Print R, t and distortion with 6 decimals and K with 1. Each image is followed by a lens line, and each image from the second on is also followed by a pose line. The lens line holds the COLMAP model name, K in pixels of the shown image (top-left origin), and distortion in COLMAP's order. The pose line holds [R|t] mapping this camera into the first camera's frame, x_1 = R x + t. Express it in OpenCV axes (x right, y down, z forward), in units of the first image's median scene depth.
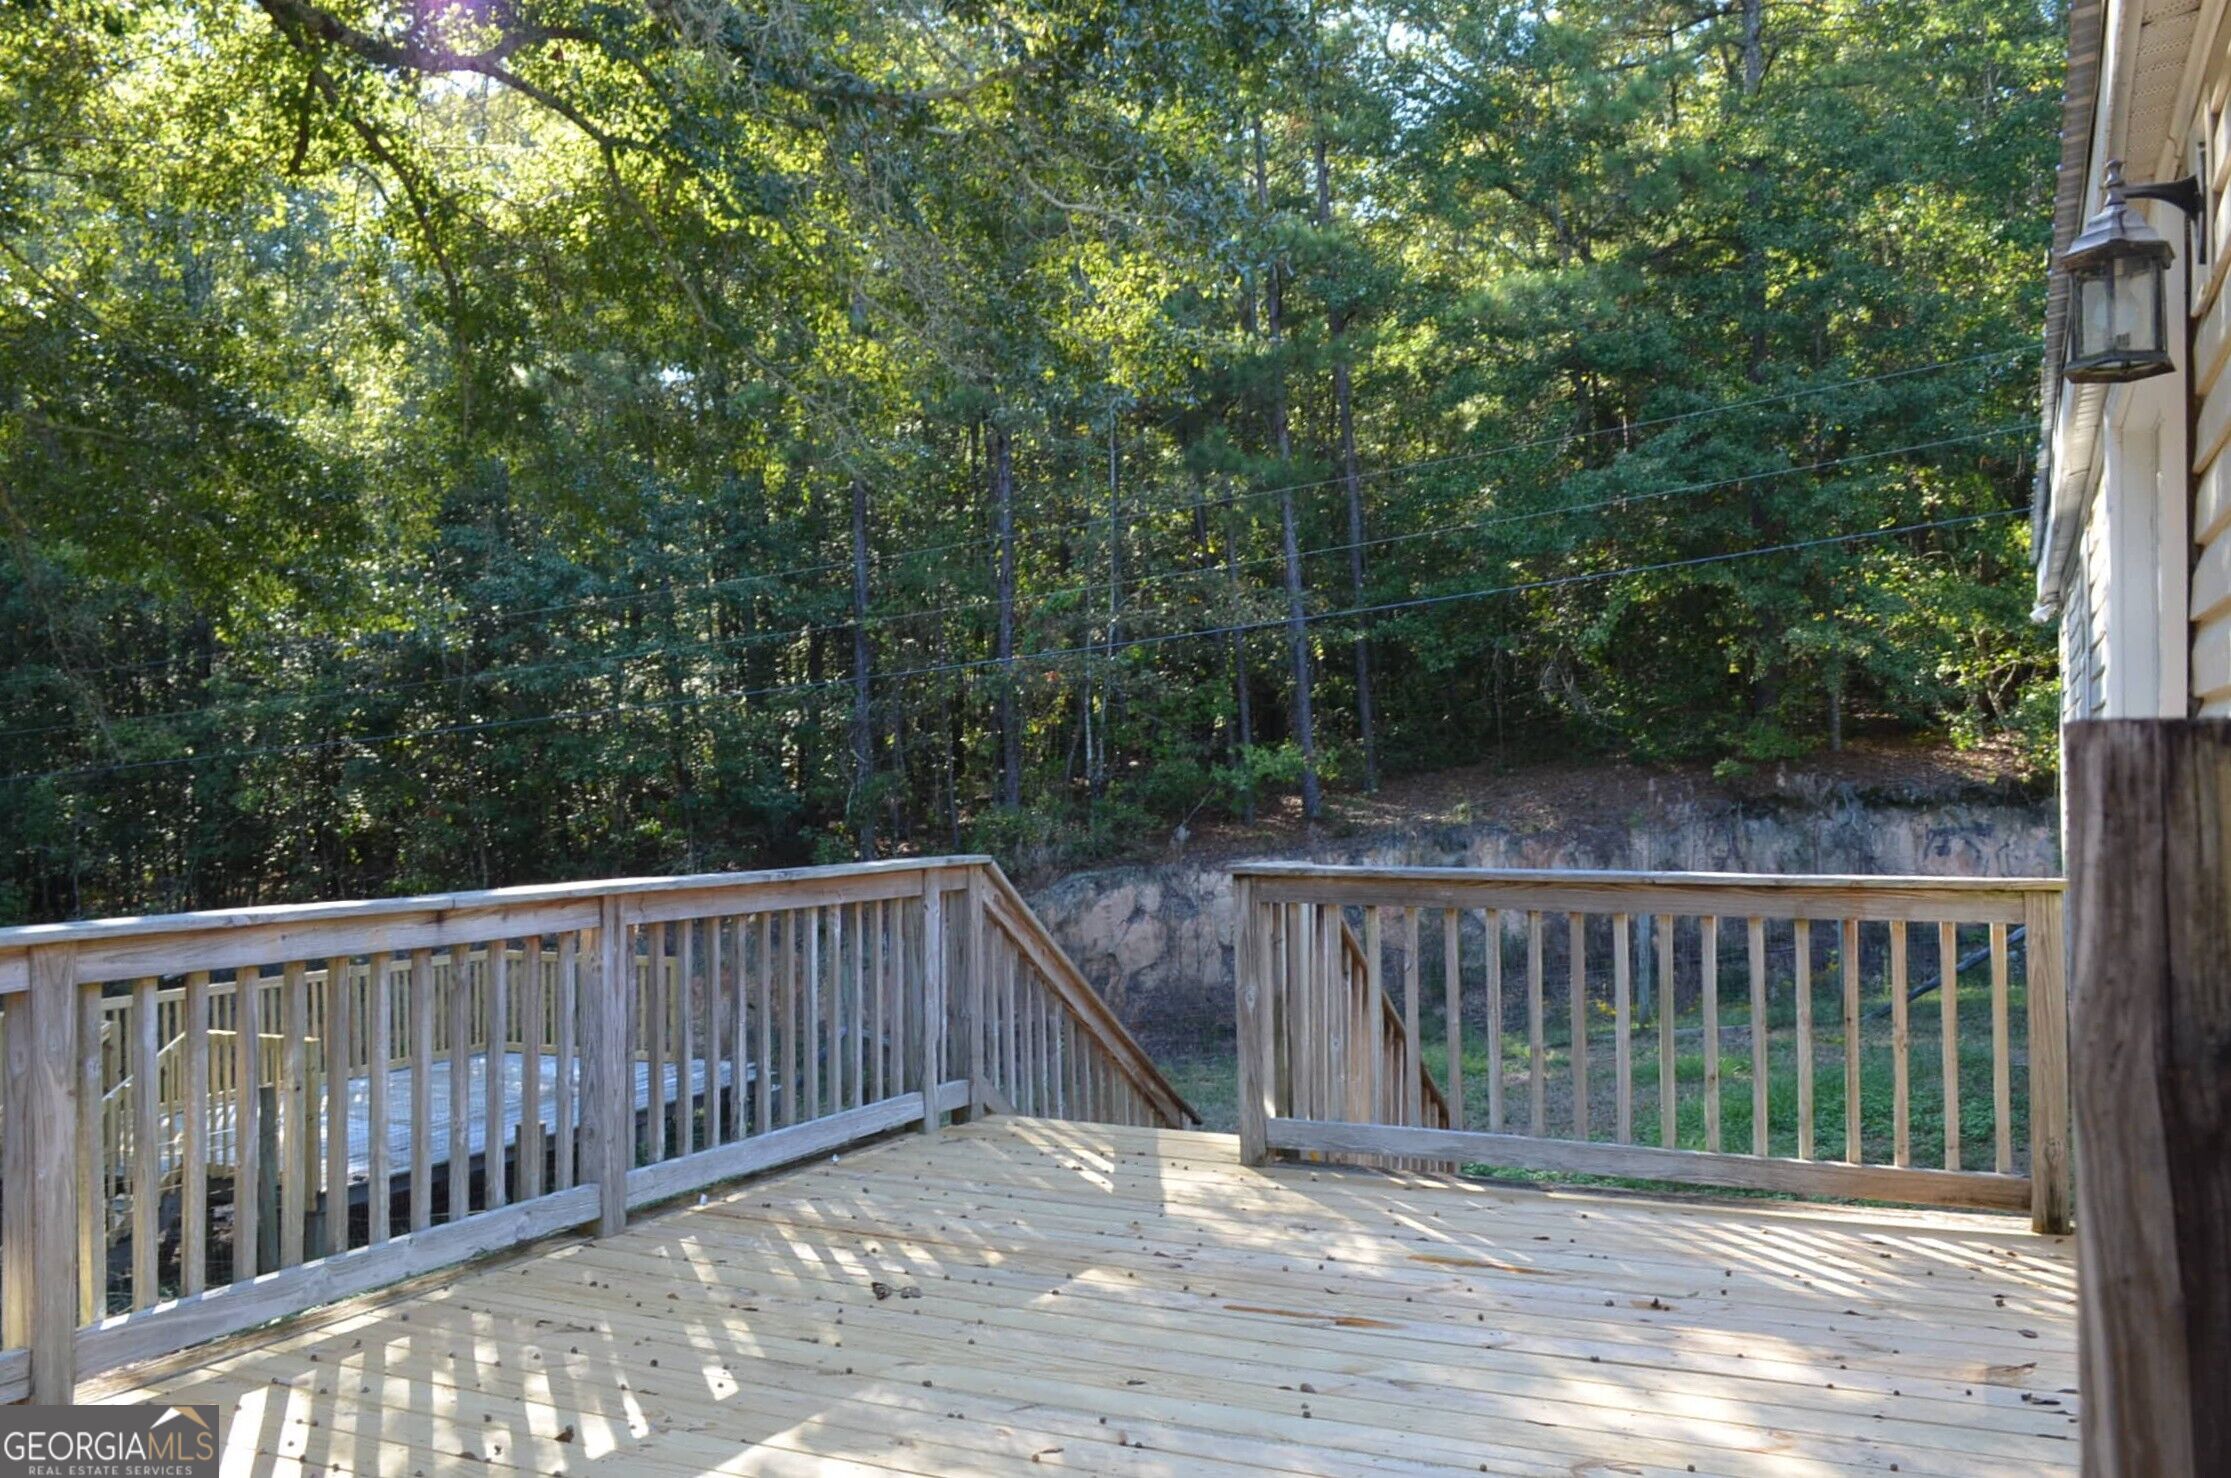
lens RADIAL K [[1928.8, 0, 1115.5], [0, 1928.8, 739.0], [0, 0, 1]] dist [-0.008845, 0.001786]
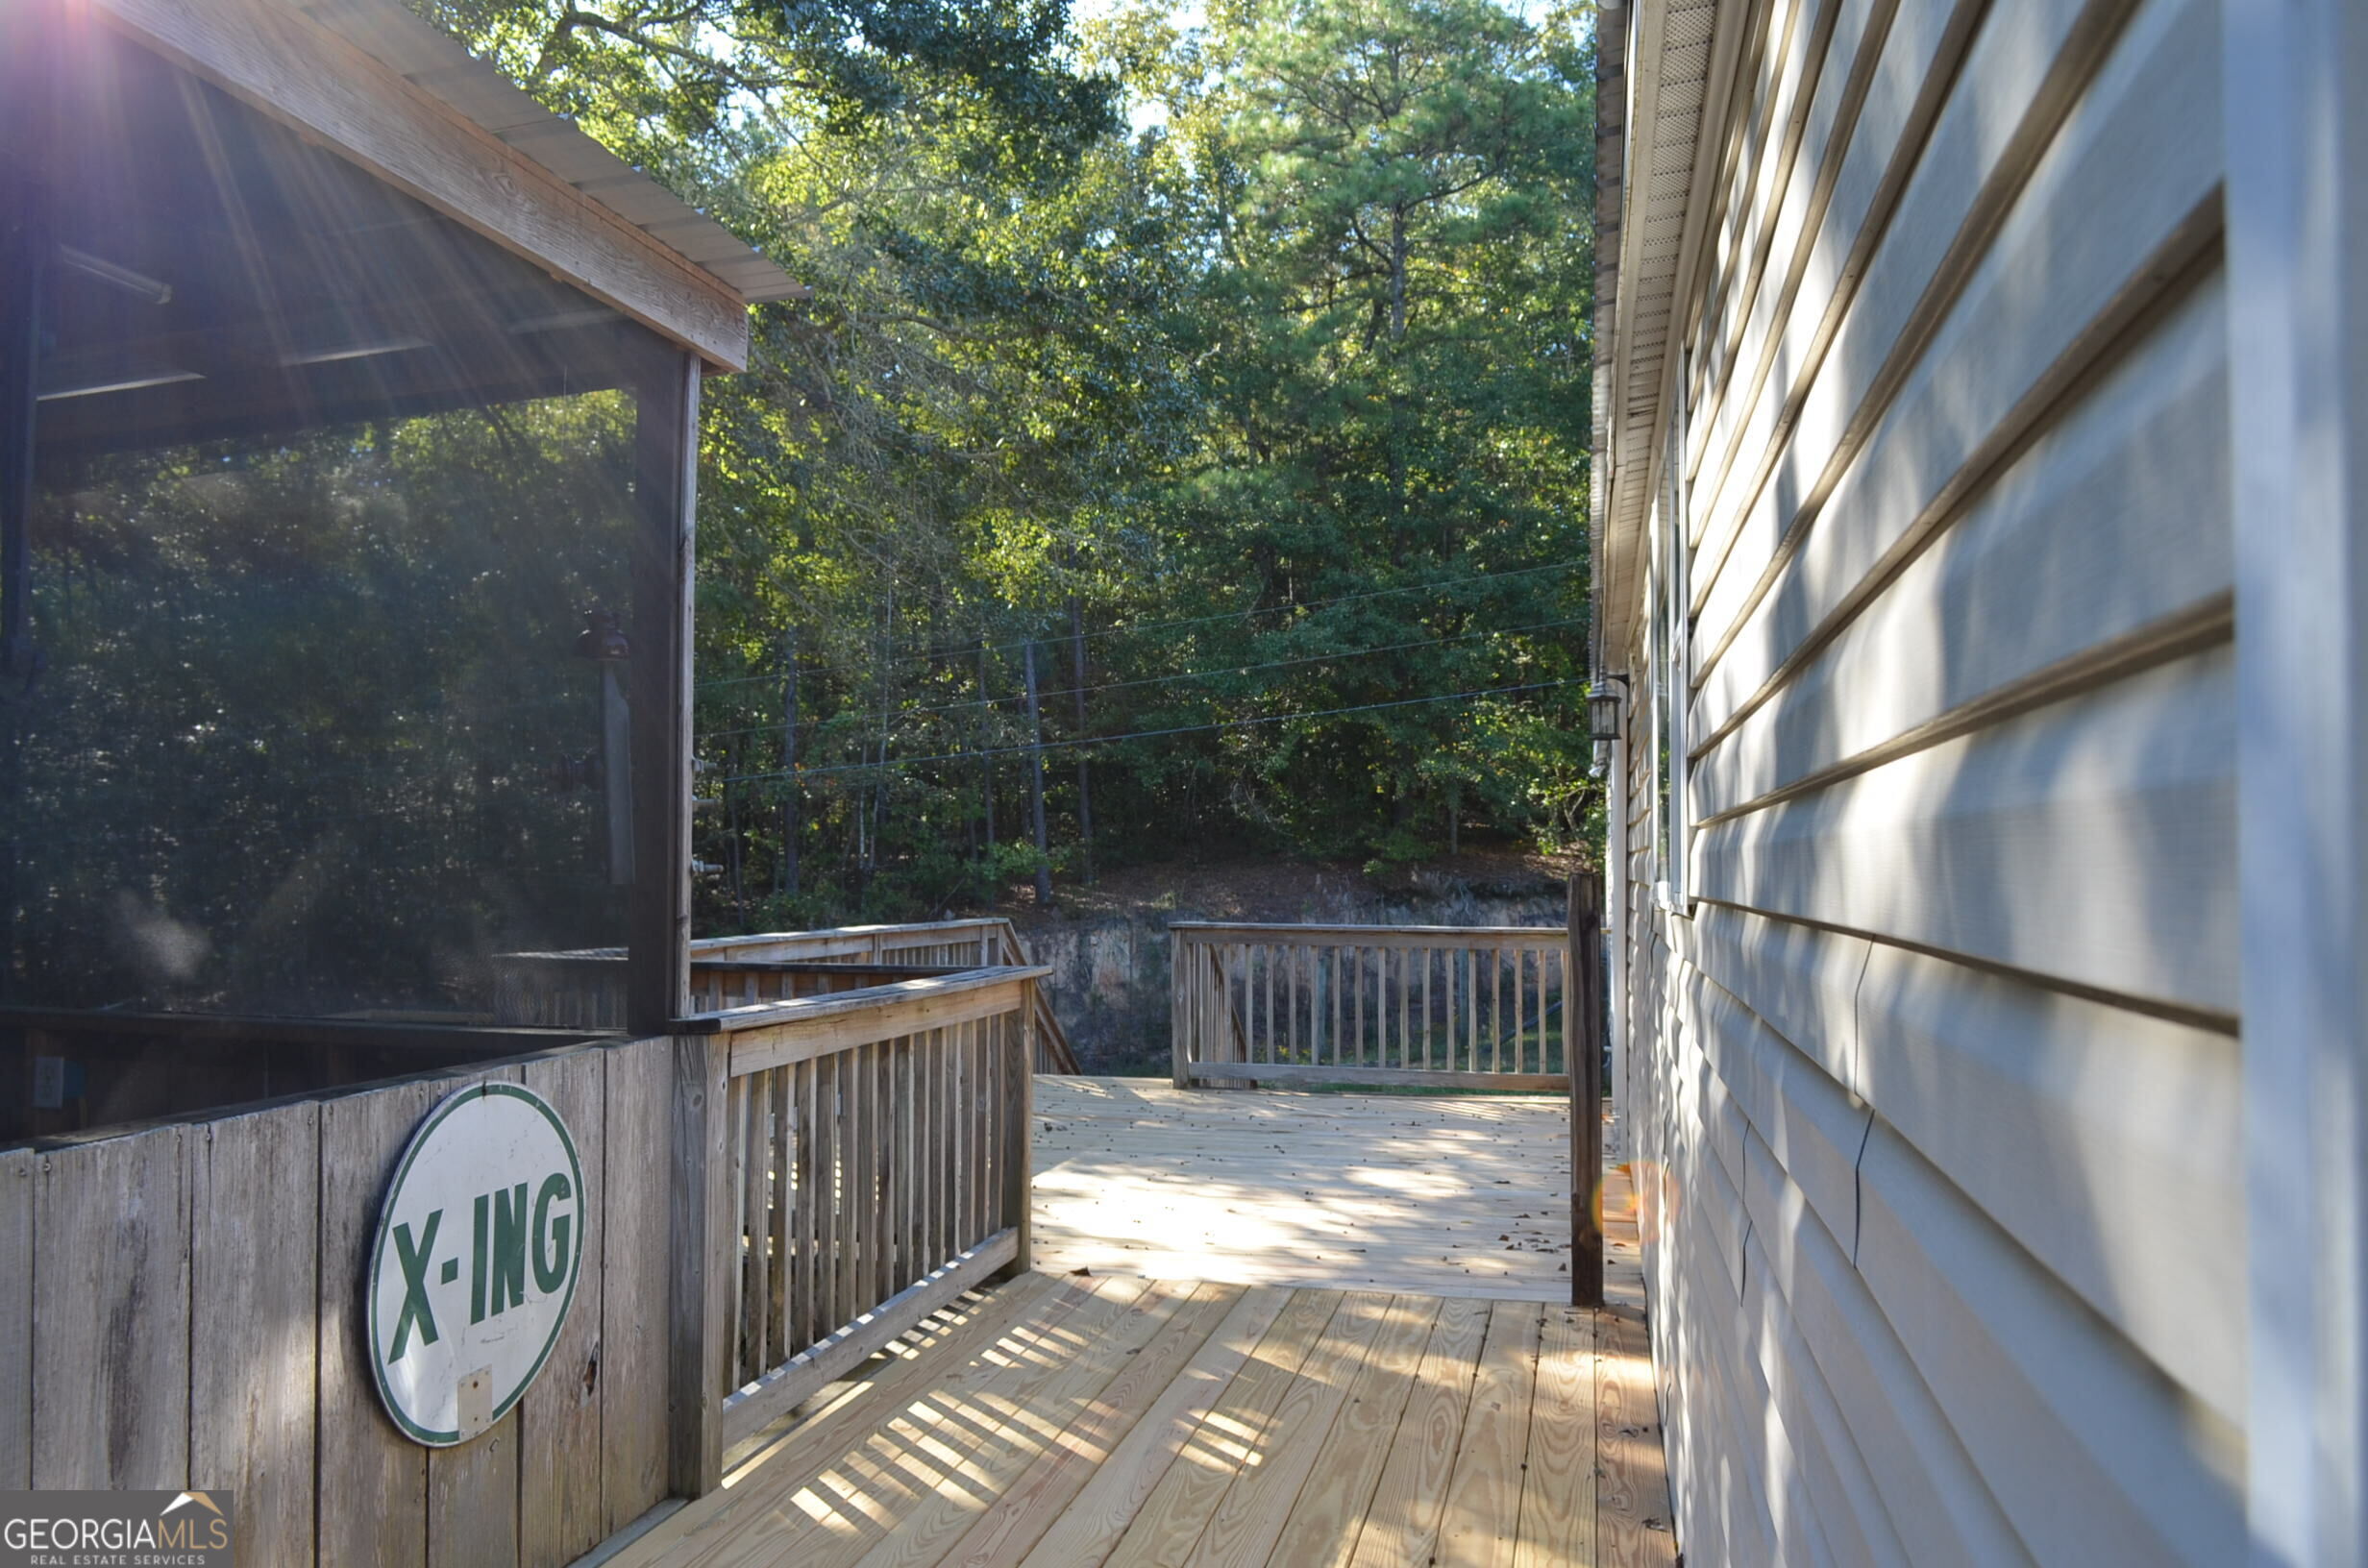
lens RADIAL K [[1814.1, 0, 1184.0], [0, 1814.1, 784.0], [0, 0, 1]] dist [0.008934, -0.003660]
pose [[0.976128, 0.021309, 0.216146, -0.066393], [-0.015521, 0.999475, -0.028437, -0.003556], [-0.216639, 0.024403, 0.975947, -0.148402]]
